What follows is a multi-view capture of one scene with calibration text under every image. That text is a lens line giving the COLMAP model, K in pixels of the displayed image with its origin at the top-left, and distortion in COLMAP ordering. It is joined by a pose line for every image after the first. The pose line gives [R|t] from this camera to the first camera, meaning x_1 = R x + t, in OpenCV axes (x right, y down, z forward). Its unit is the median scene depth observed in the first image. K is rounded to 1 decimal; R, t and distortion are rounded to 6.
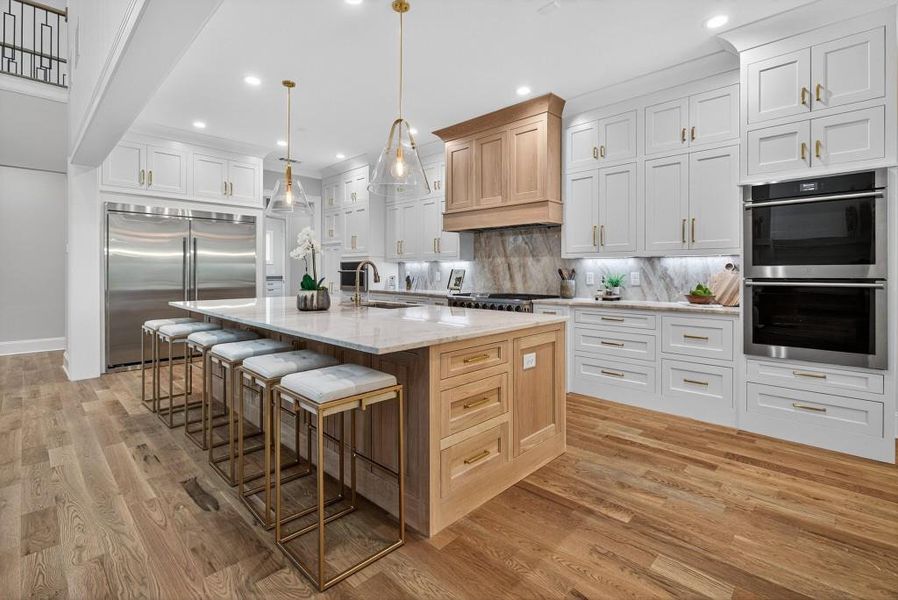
lens RADIAL K [[411.0, 0, 450.5], [0, 411.0, 272.8], [0, 0, 1]] dist [0.000515, 0.000062]
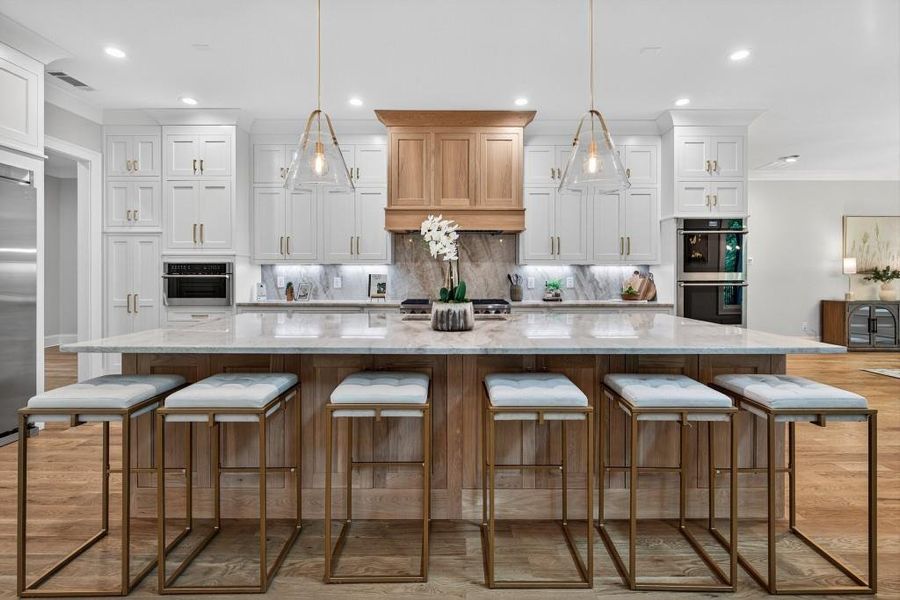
lens RADIAL K [[410.0, 0, 453.9], [0, 410.0, 279.3], [0, 0, 1]] dist [-0.000481, 0.000027]
pose [[0.722820, -0.006232, 0.691008, -0.579878], [0.003114, 0.999979, 0.005761, -0.002635], [-0.691029, -0.002012, 0.722824, 0.326383]]
